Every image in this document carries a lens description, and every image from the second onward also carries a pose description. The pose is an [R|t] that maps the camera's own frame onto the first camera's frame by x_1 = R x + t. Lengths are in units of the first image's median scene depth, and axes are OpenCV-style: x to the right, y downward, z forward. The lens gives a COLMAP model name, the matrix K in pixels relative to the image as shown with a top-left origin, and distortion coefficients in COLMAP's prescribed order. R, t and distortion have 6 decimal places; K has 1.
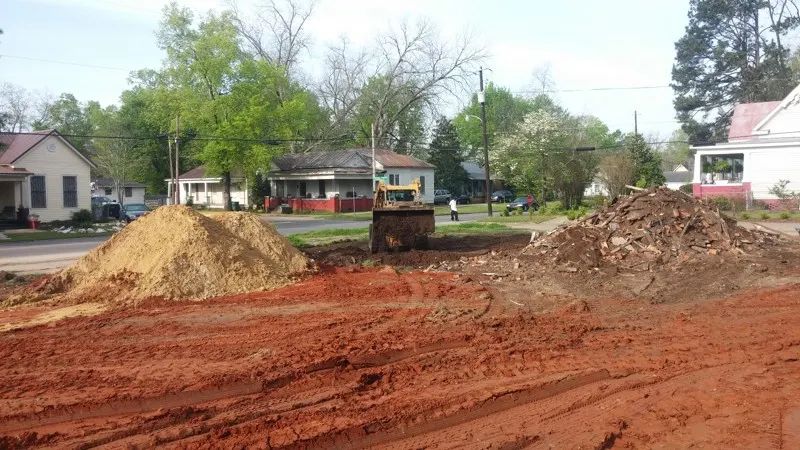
lens RADIAL K [[679.3, 0, 402.4], [0, 679.3, 210.4], [0, 0, 1]] dist [0.080660, -0.106116]
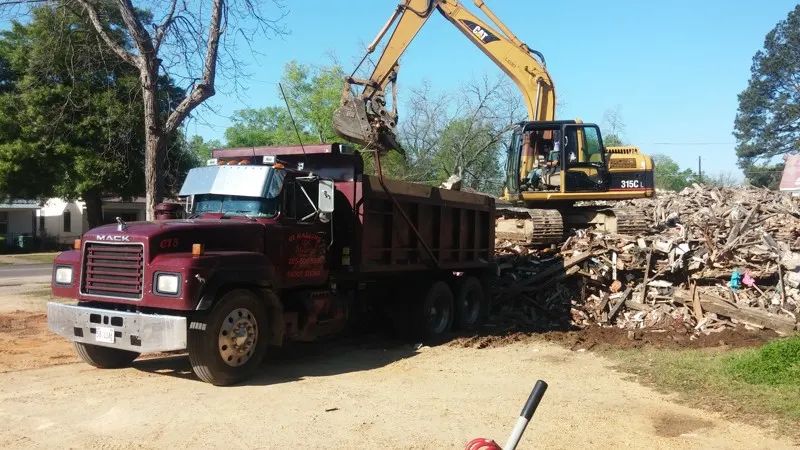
lens RADIAL K [[683.9, 0, 400.0], [0, 683.9, 225.0], [0, 0, 1]] dist [0.073347, -0.108192]
pose [[0.995142, 0.027088, -0.094652, -0.089225], [-0.029385, 0.999304, -0.022959, 0.008508], [0.093964, 0.025629, 0.995246, -0.460769]]
